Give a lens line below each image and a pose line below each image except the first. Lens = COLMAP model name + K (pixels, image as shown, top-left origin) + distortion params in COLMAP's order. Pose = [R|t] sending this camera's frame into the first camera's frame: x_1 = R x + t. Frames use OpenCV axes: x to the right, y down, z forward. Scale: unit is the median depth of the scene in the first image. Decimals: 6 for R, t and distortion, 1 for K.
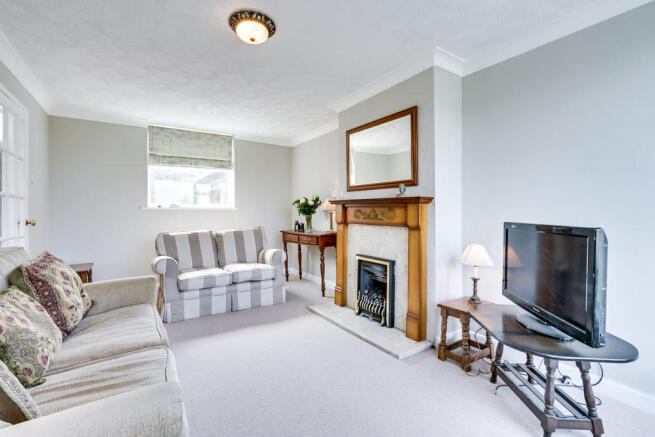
lens RADIAL K [[301.9, 0, 323.4], [0, 301.9, 205.4], [0, 0, 1]] dist [0.000085, 0.000330]
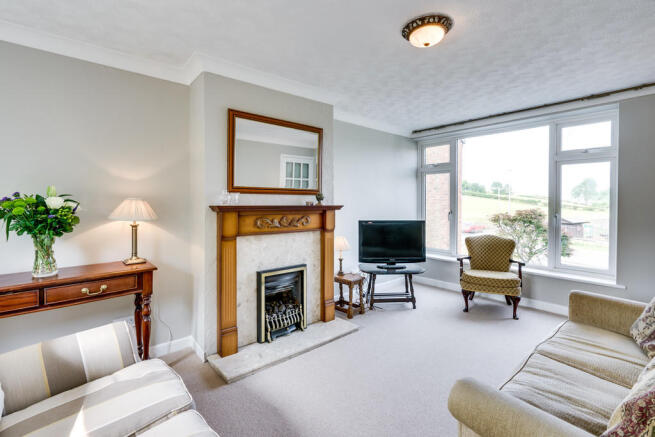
lens RADIAL K [[301.9, 0, 323.4], [0, 301.9, 205.4], [0, 0, 1]] dist [0.000085, 0.000330]
pose [[-0.144543, -0.008084, 0.989465, -0.813001], [-0.013362, 0.999891, 0.006218, -0.029446], [-0.989408, -0.012322, -0.144636, 1.072612]]
